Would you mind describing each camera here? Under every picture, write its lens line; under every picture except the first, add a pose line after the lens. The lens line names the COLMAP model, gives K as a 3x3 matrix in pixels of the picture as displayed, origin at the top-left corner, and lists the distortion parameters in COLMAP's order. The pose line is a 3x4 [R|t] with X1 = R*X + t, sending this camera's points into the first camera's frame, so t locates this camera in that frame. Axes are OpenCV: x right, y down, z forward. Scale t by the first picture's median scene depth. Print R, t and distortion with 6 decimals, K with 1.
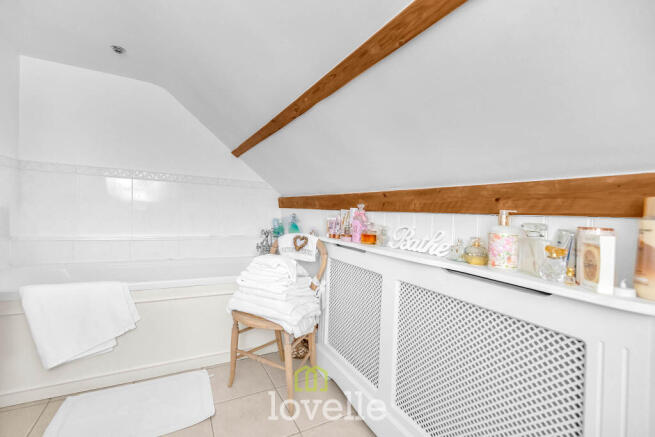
lens RADIAL K [[277.1, 0, 324.5], [0, 277.1, 209.4], [0, 0, 1]] dist [0.001135, 0.000098]
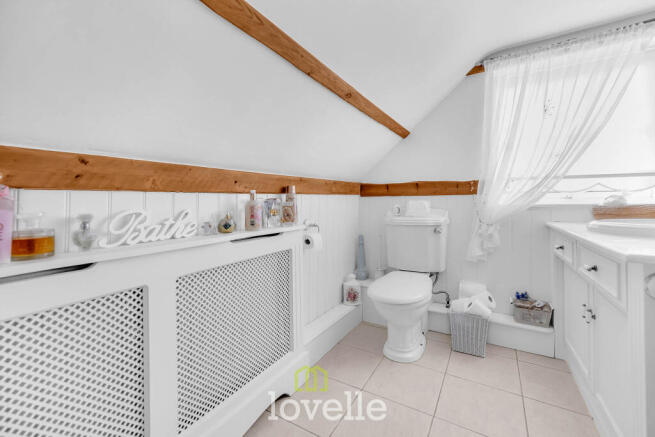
lens RADIAL K [[277.1, 0, 324.5], [0, 277.1, 209.4], [0, 0, 1]] dist [0.001135, 0.000098]
pose [[-0.498711, -0.078307, 0.863224, -0.616845], [-0.031147, 0.996886, 0.072438, -0.010790], [-0.866208, 0.009239, -0.499597, 1.025562]]
